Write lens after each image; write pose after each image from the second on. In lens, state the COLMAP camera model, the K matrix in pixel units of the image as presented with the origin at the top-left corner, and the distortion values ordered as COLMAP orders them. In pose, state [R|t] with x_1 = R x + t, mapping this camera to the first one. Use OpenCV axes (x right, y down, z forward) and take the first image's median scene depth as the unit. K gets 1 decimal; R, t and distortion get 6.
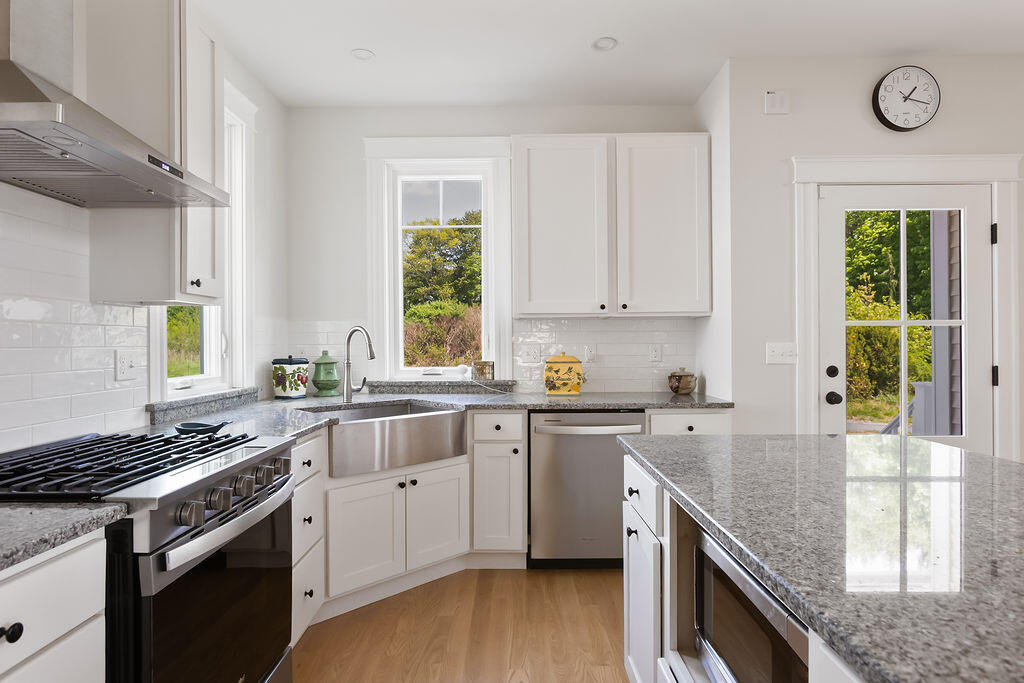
lens RADIAL K [[594.9, 0, 505.4], [0, 594.9, 339.6], [0, 0, 1]] dist [-0.005401, 0.006108]
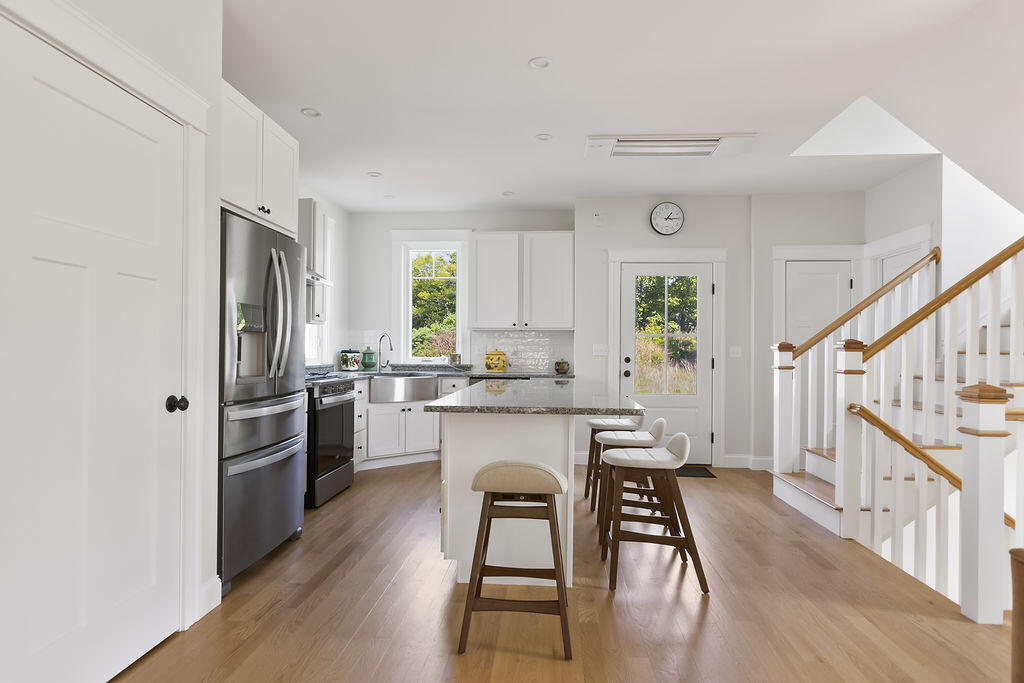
lens RADIAL K [[594.9, 0, 515.6], [0, 594.9, 340.0], [0, 0, 1]] dist [-0.005401, 0.006108]
pose [[0.998484, 0.011675, -0.053789, 0.266989], [-0.012193, 0.999882, -0.009303, 0.010197], [0.053674, 0.009945, 0.998509, -0.867357]]
